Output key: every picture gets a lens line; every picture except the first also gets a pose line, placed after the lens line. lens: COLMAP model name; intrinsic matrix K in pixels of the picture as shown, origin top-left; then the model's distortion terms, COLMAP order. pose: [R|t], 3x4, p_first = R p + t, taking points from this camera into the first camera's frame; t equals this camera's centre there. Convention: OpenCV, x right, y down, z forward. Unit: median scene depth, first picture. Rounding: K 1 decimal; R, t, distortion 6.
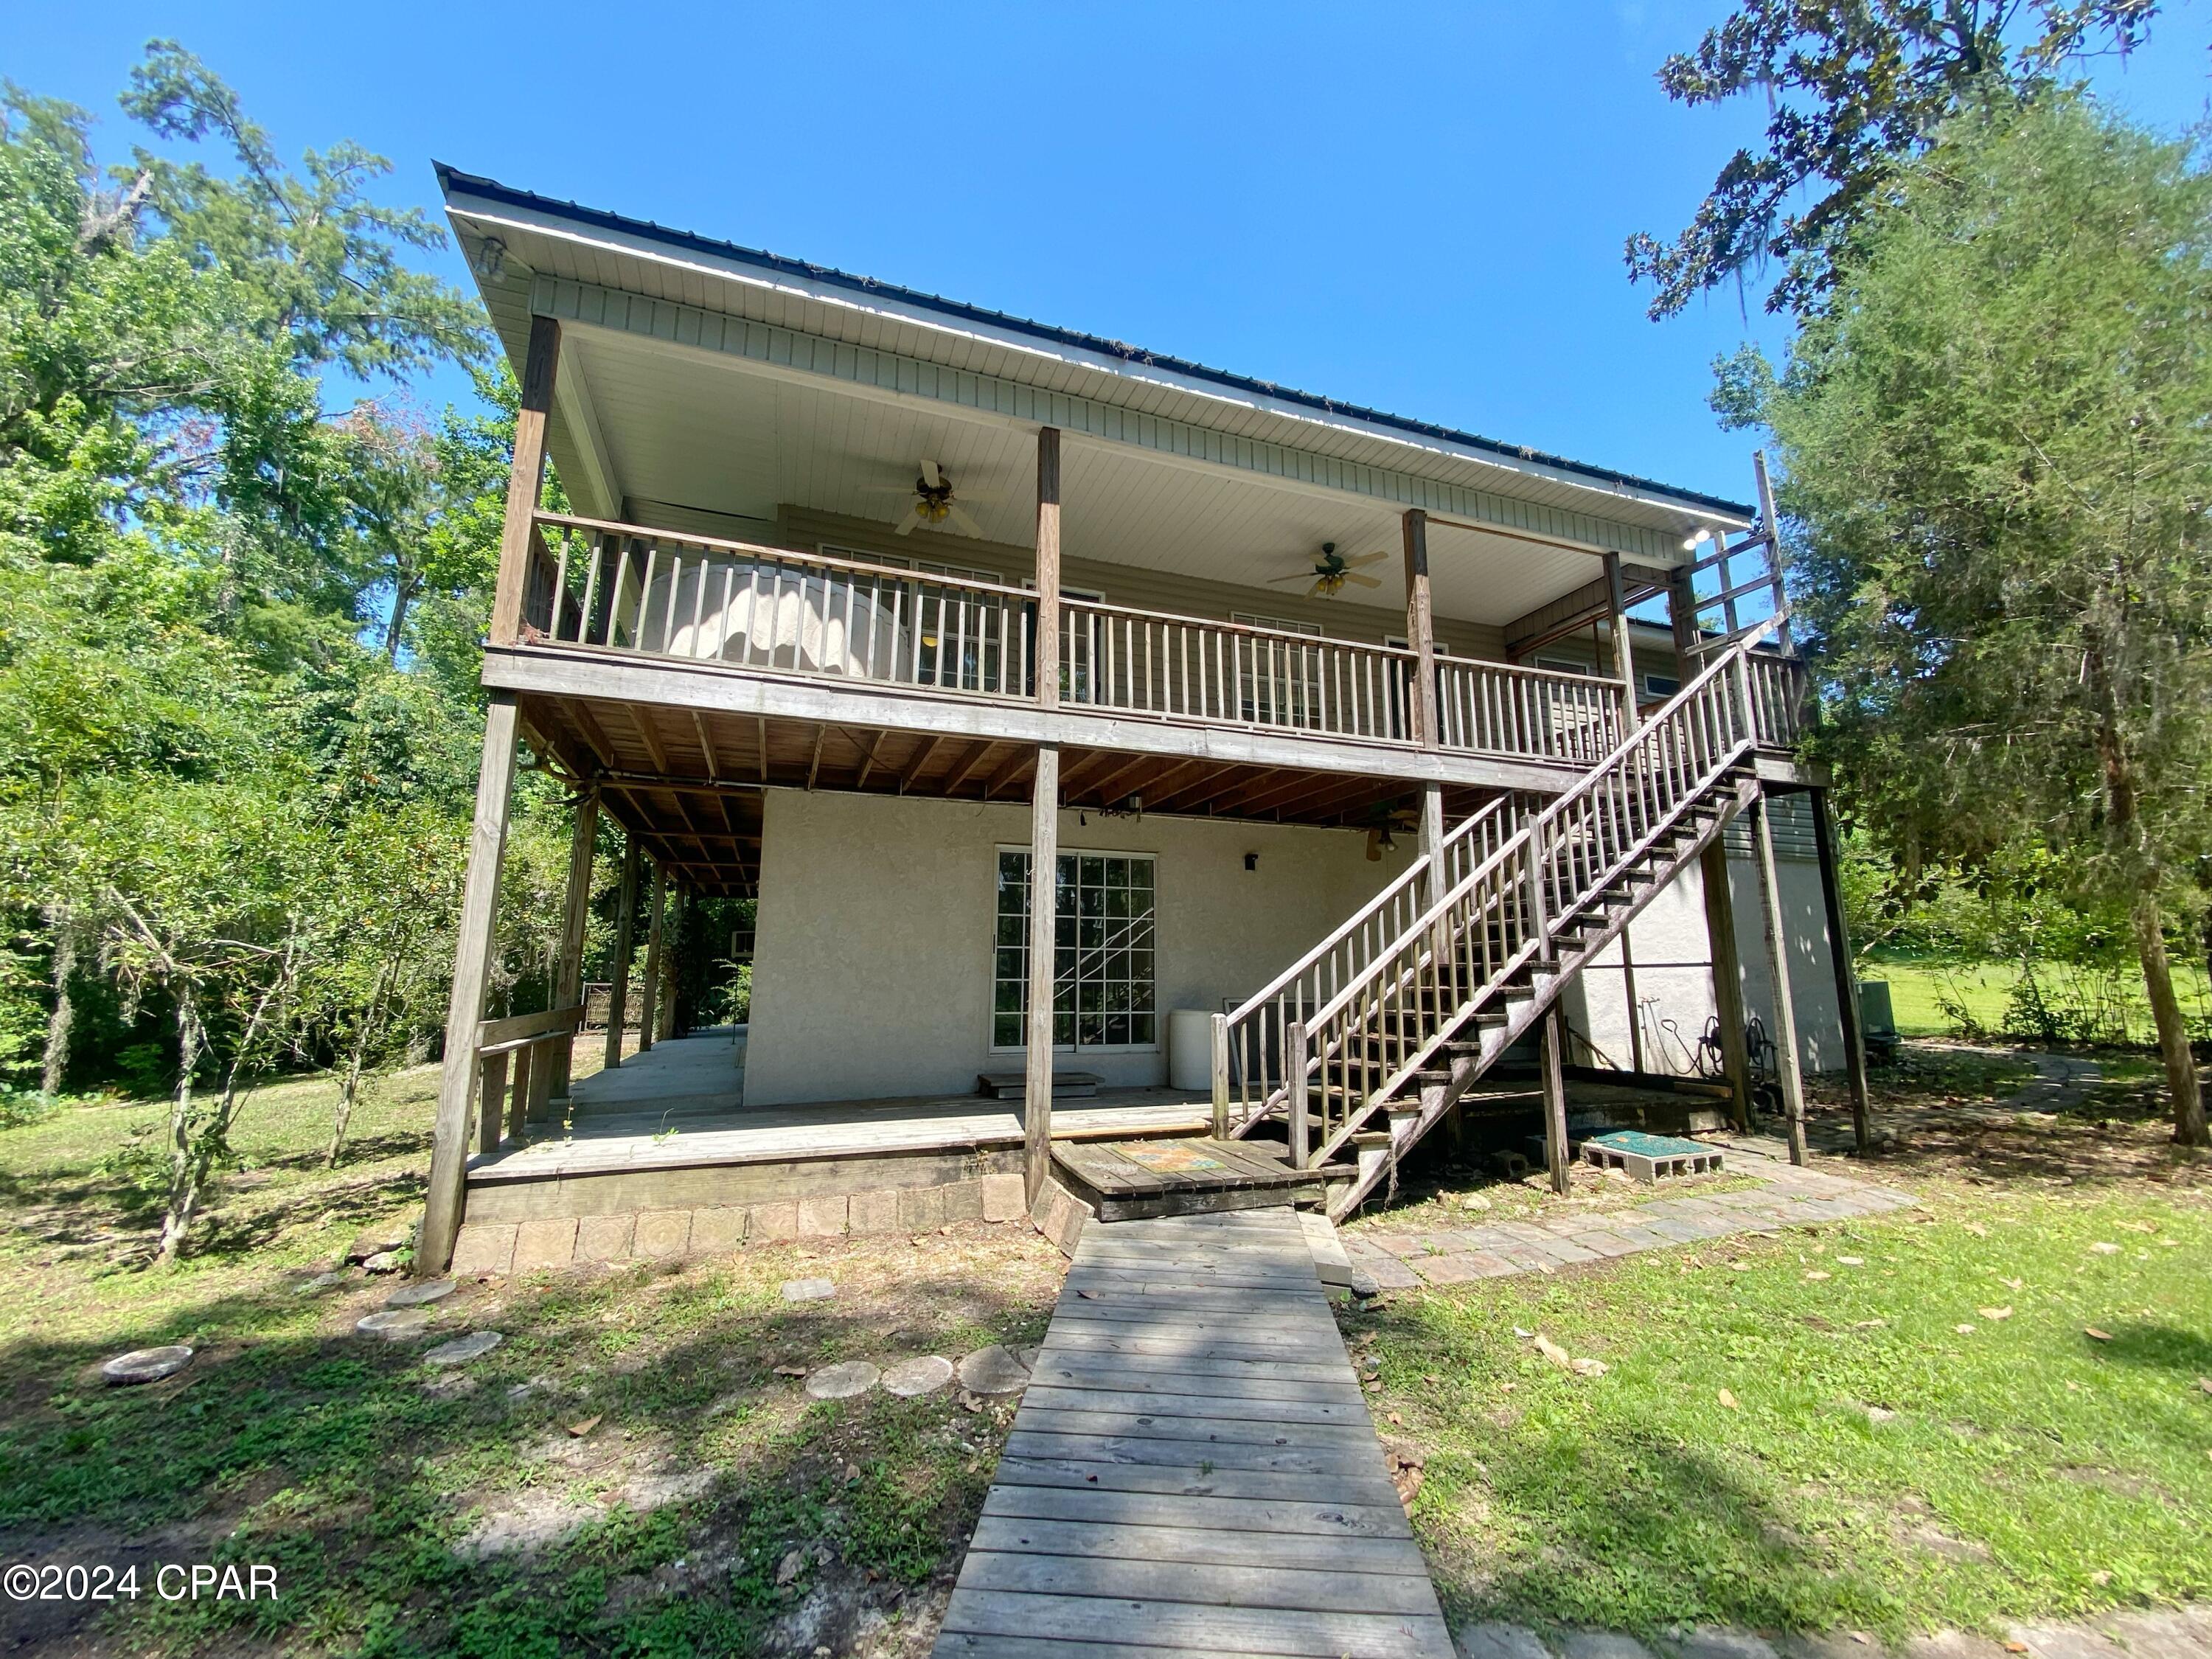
lens RADIAL K [[903.9, 0, 1104.2], [0, 903.9, 798.0], [0, 0, 1]] dist [0.045963, -0.042591]
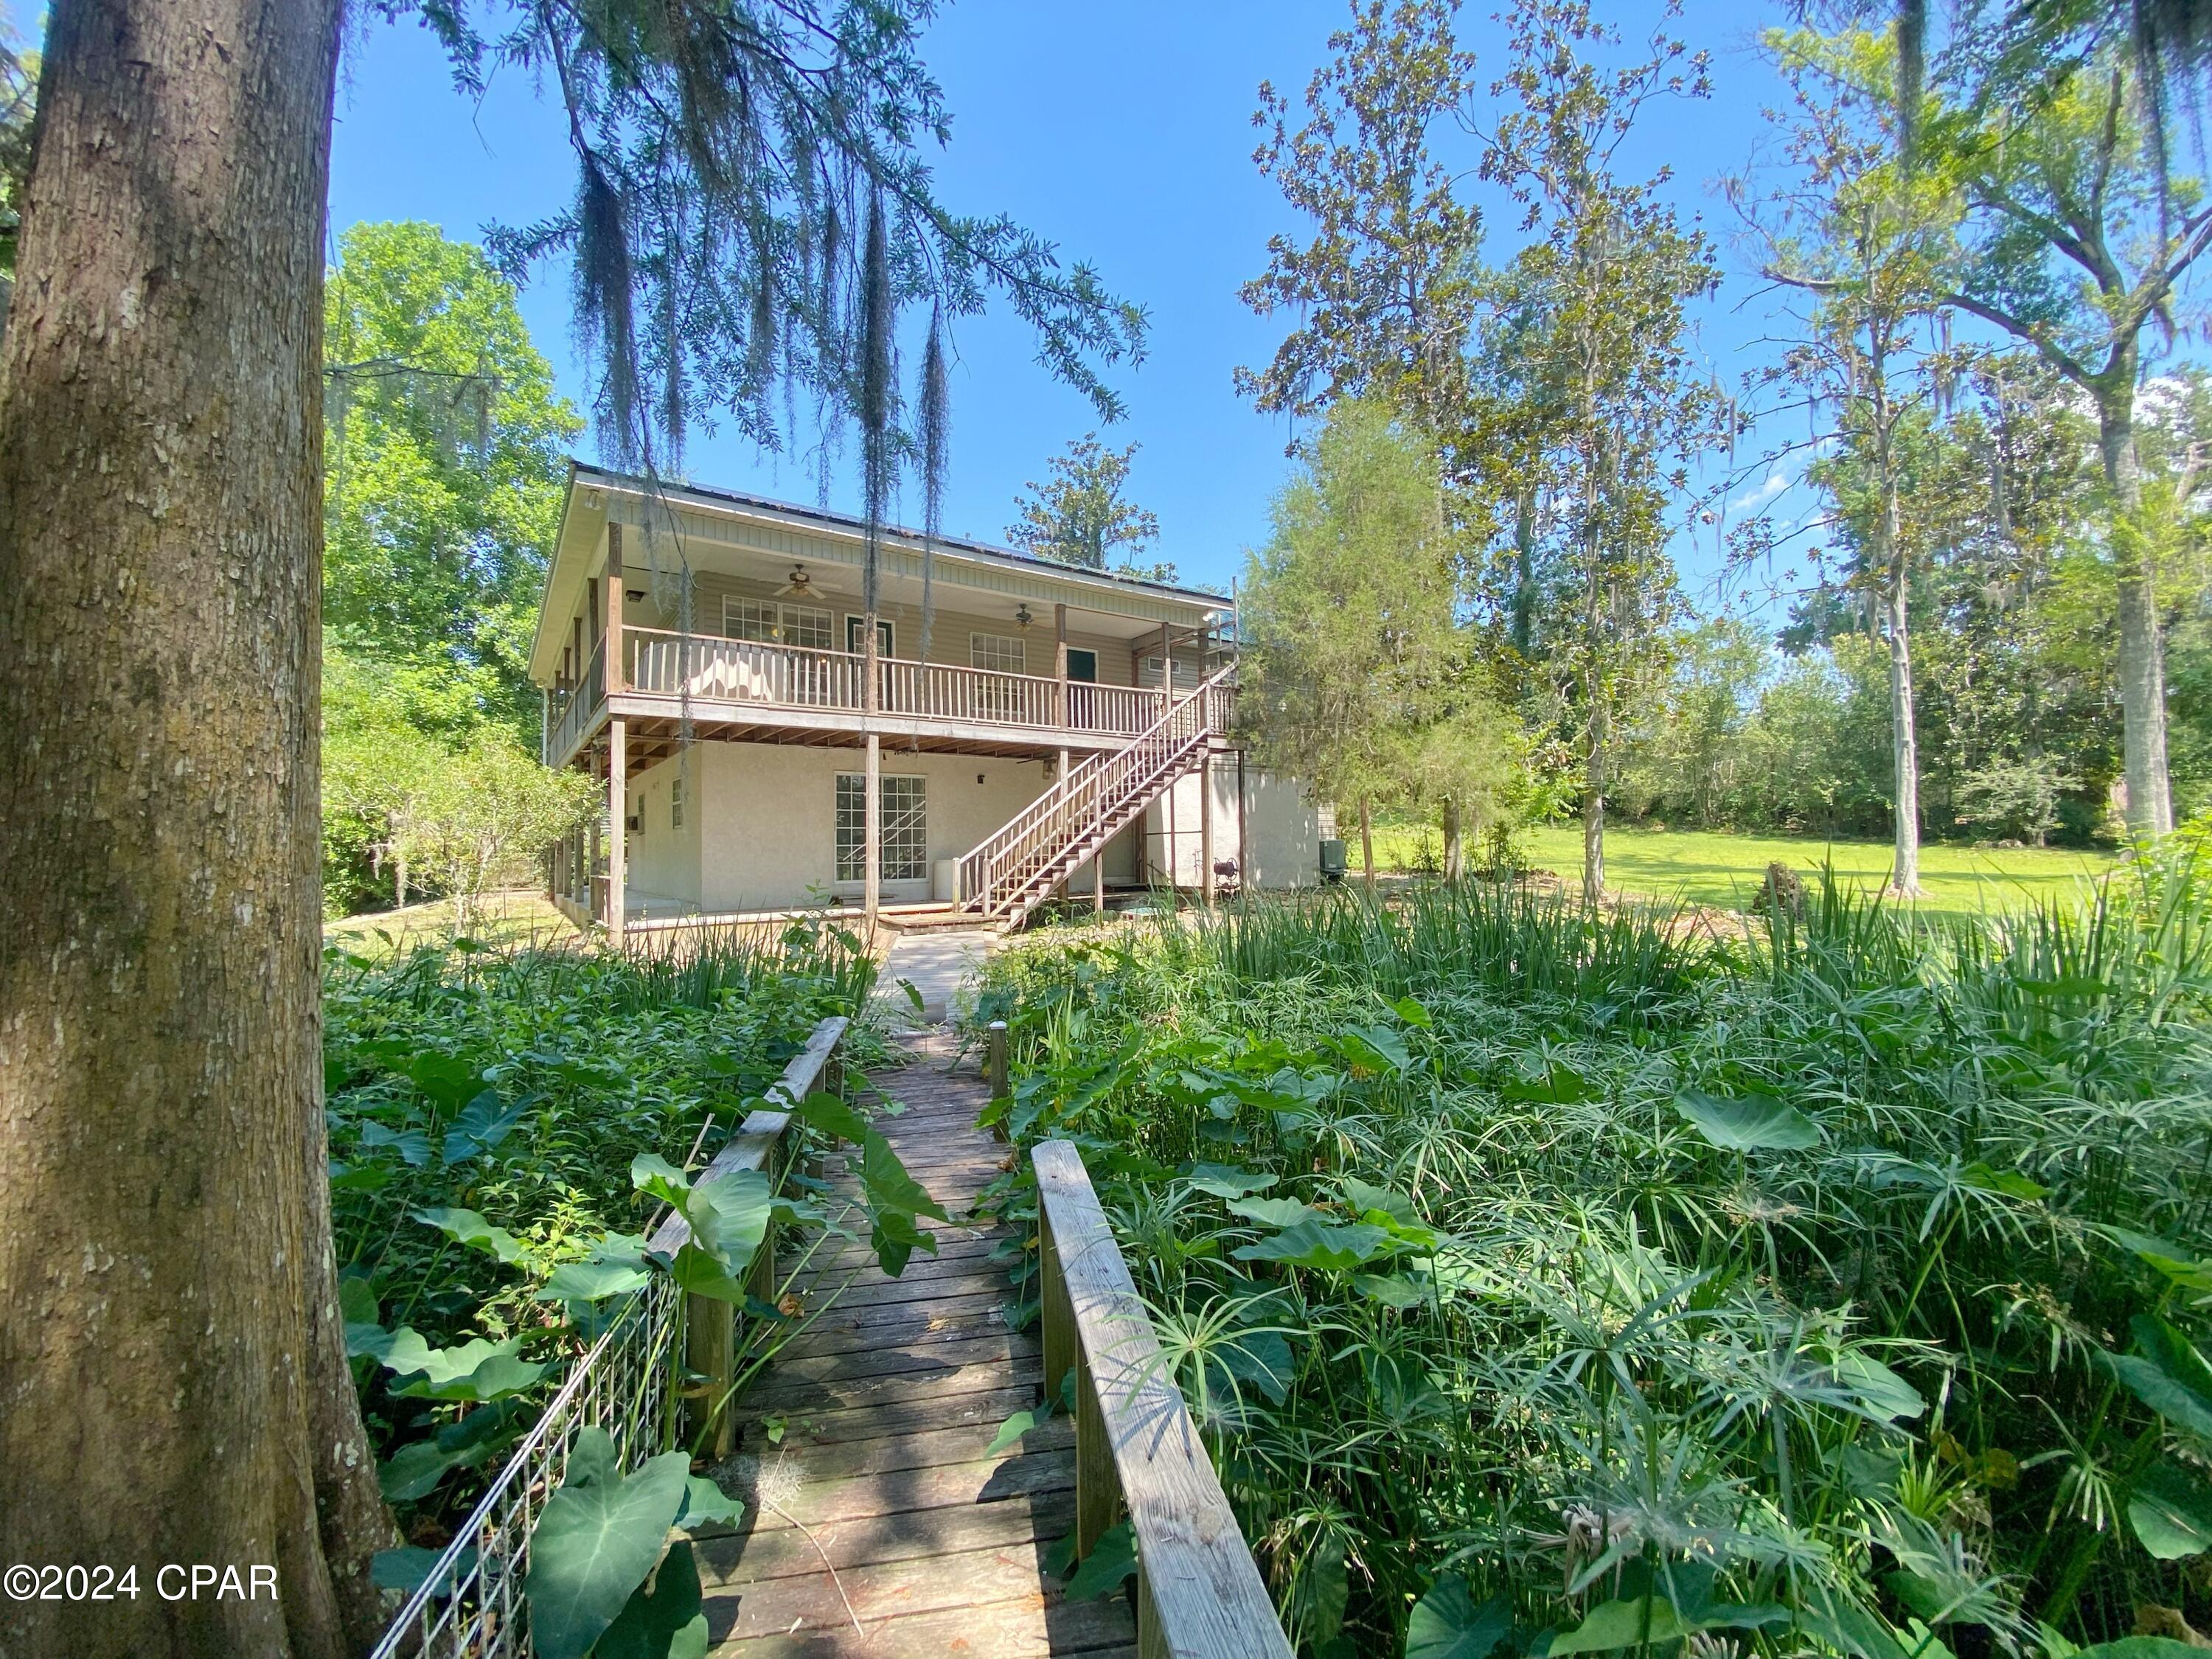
lens RADIAL K [[900.5, 0, 1102.5], [0, 900.5, 823.4], [0, 0, 1]] dist [0.072132, -0.042269]
pose [[0.967919, -0.007708, 0.251143, -0.069951], [-0.035606, 0.985235, 0.167466, -0.202024], [-0.248726, -0.171036, 0.953353, -1.052473]]
